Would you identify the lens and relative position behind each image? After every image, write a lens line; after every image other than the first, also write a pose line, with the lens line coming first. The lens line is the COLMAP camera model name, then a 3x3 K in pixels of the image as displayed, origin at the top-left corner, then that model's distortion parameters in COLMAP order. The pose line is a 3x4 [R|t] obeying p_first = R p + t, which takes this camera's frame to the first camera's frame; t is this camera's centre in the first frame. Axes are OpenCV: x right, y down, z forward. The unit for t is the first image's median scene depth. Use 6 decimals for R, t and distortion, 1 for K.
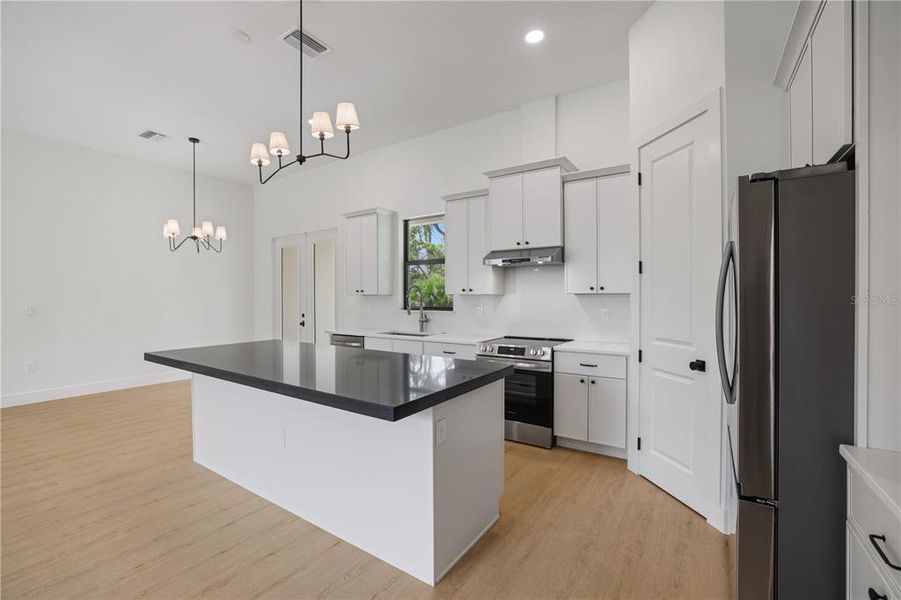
lens RADIAL K [[384.9, 0, 447.4], [0, 384.9, 296.7], [0, 0, 1]] dist [0.001025, 0.000377]
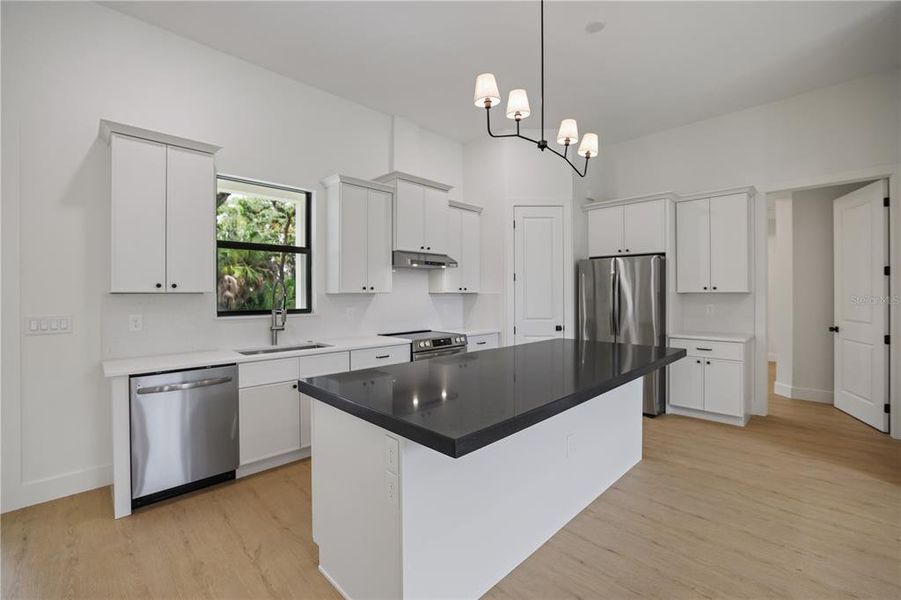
lens RADIAL K [[384.9, 0, 447.4], [0, 384.9, 296.7], [0, 0, 1]] dist [0.001025, 0.000377]
pose [[0.204250, -0.004468, 0.978909, -0.896681], [0.003260, 0.999987, 0.003884, 0.000201], [-0.978913, 0.002398, 0.204262, 0.701757]]
